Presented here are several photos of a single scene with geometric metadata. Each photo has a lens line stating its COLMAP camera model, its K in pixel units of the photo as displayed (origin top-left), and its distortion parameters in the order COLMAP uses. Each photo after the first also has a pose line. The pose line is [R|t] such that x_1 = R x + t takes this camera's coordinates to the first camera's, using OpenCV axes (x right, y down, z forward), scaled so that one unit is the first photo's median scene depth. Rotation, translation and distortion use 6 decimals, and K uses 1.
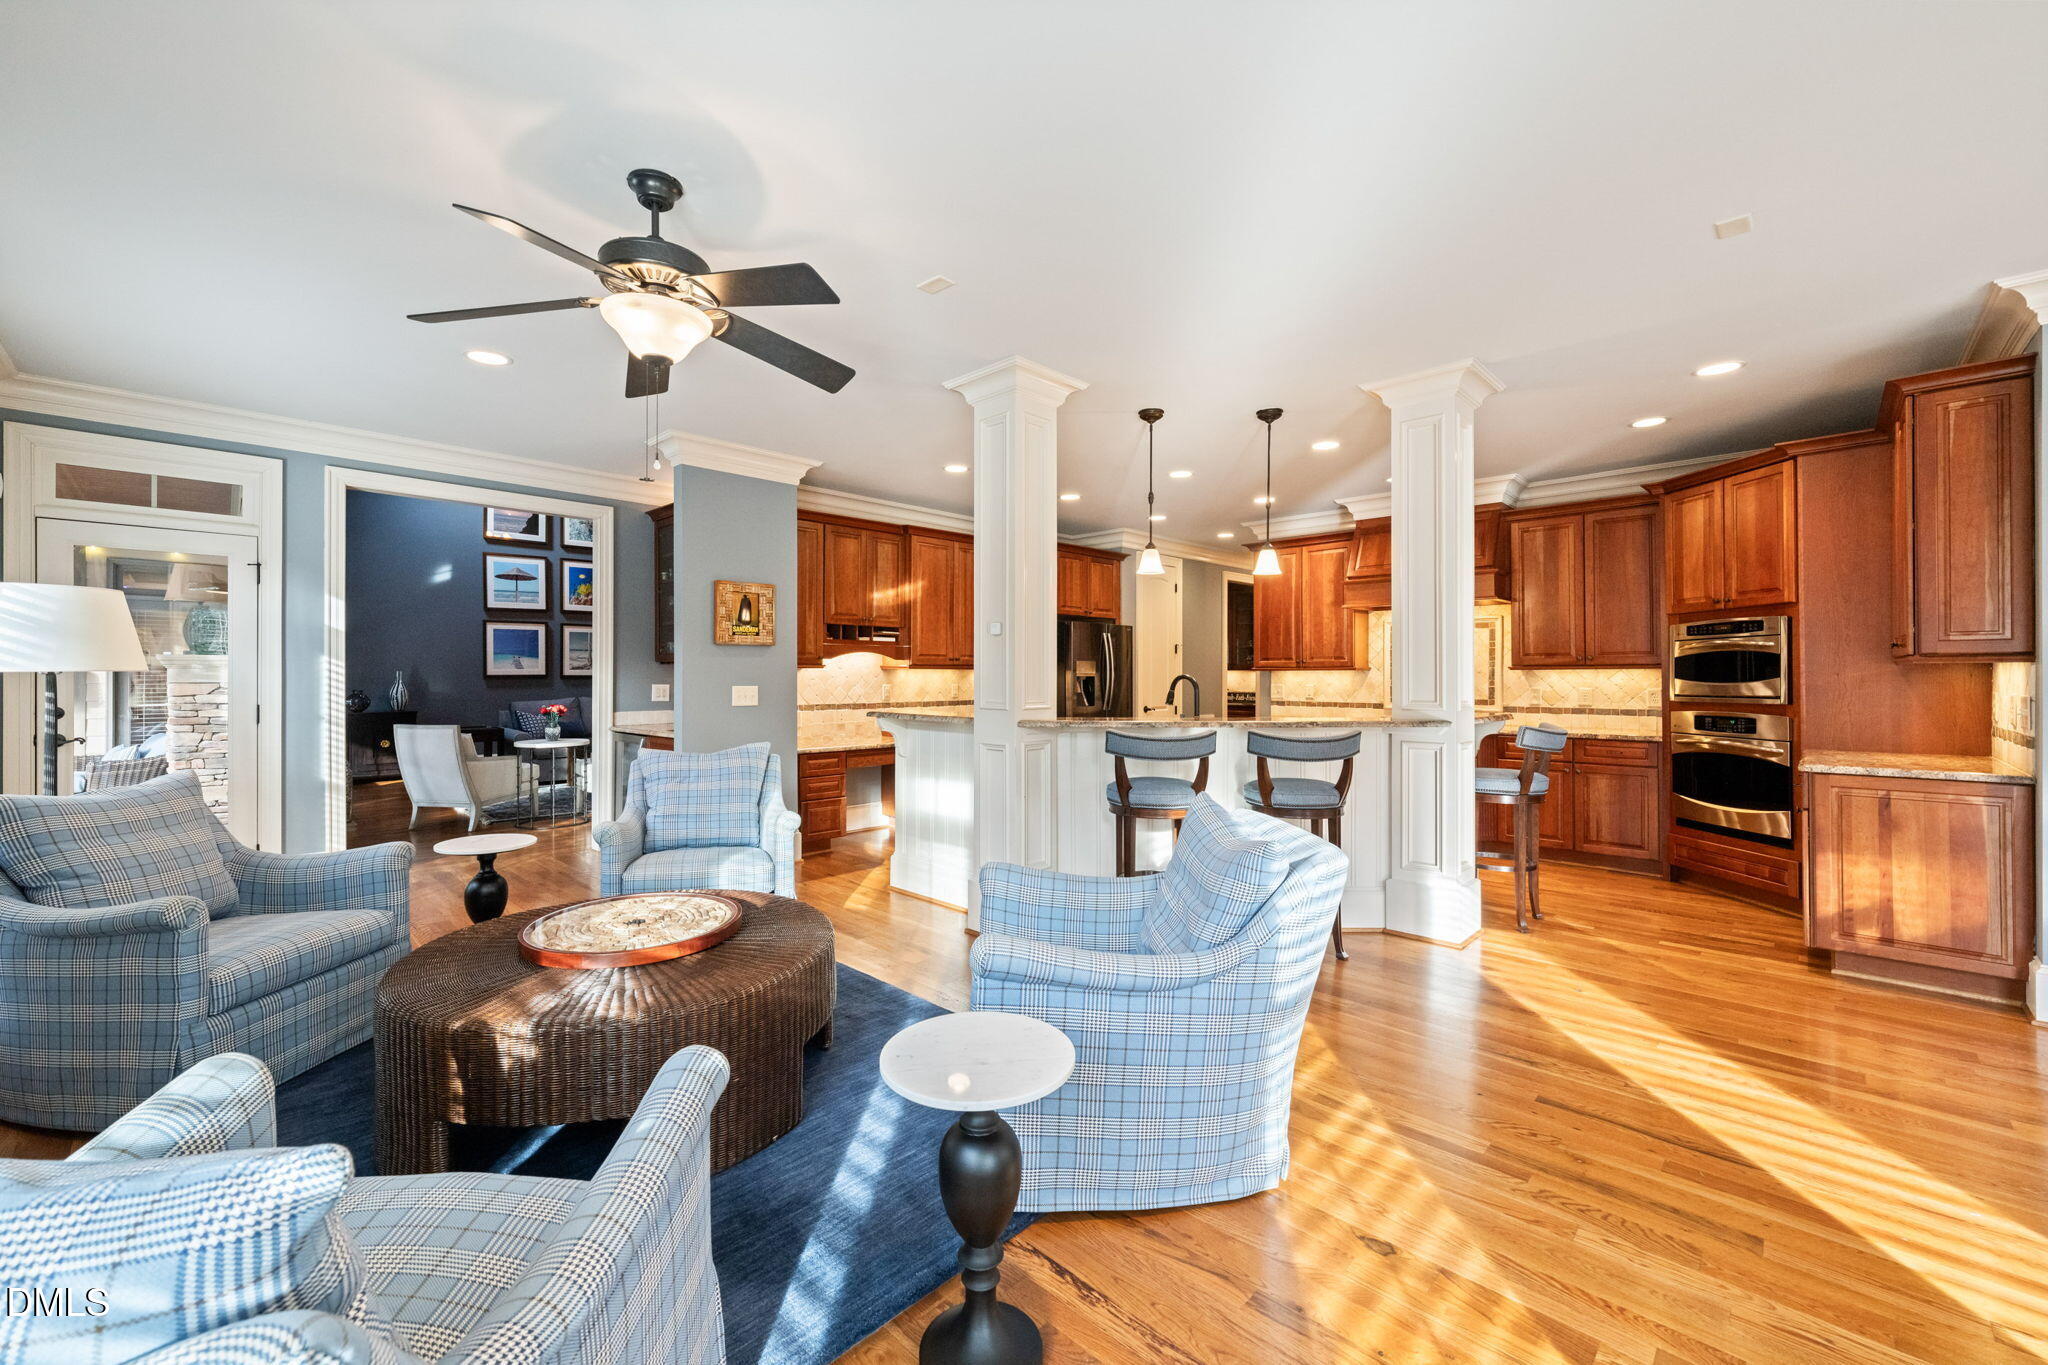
lens RADIAL K [[819.7, 0, 1021.9], [0, 819.7, 674.1], [0, 0, 1]] dist [-0.000920, -0.000121]
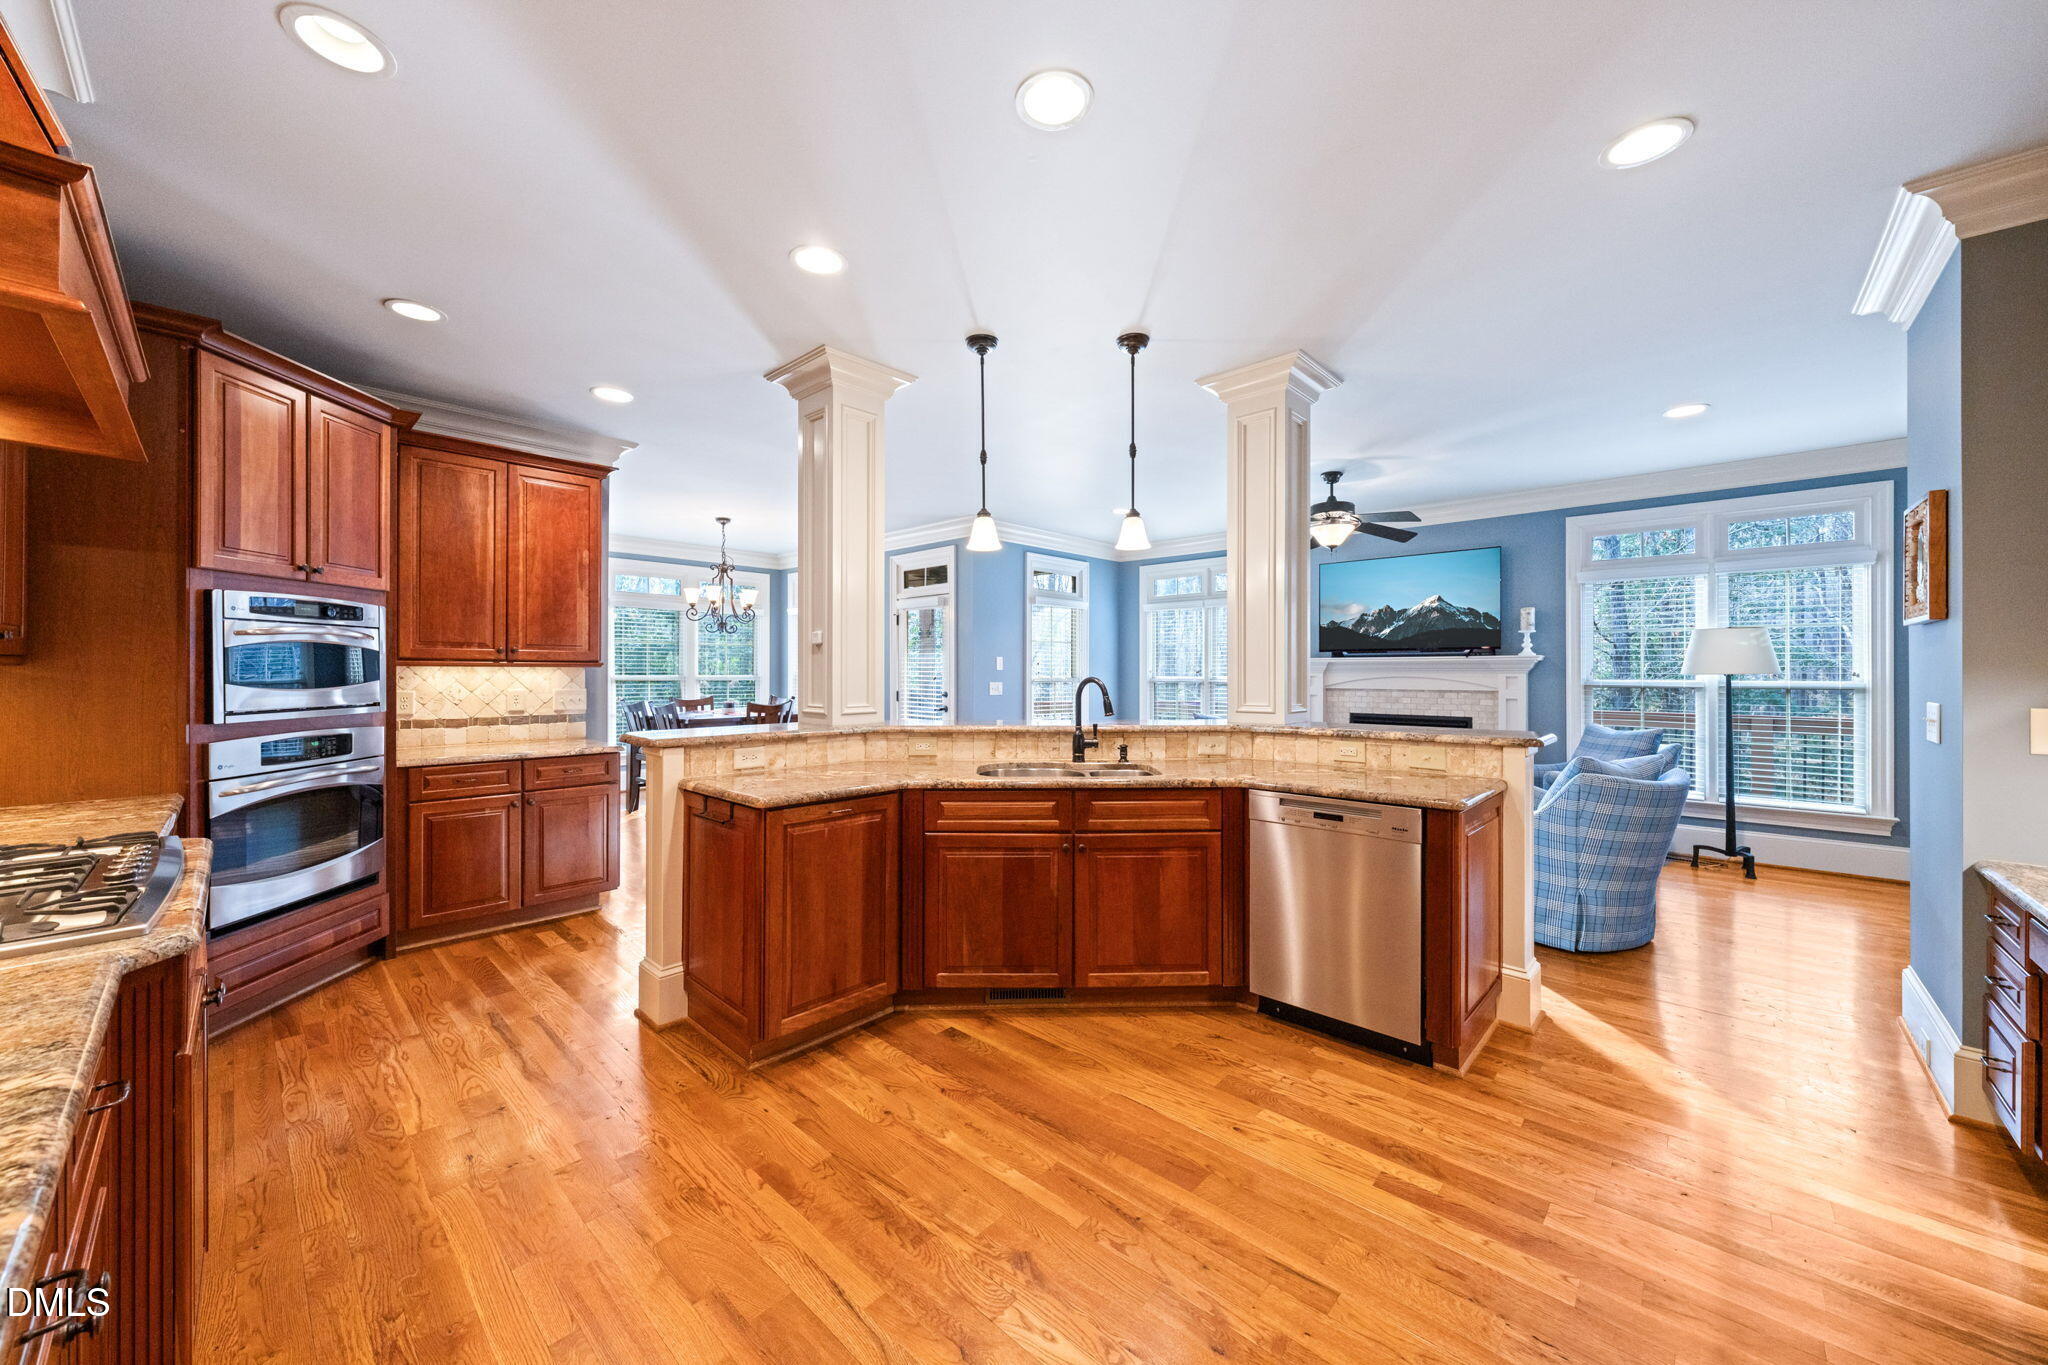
lens RADIAL K [[742.7, 0, 1027.5], [0, 742.7, 673.1], [0, 0, 1]] dist [-0.002302, -0.000197]
pose [[-0.999552, 0.000490, -0.029940, 0.265999], [0.000461, 0.999999, 0.000984, -0.002756], [0.029940, 0.000970, -0.999551, 1.615775]]
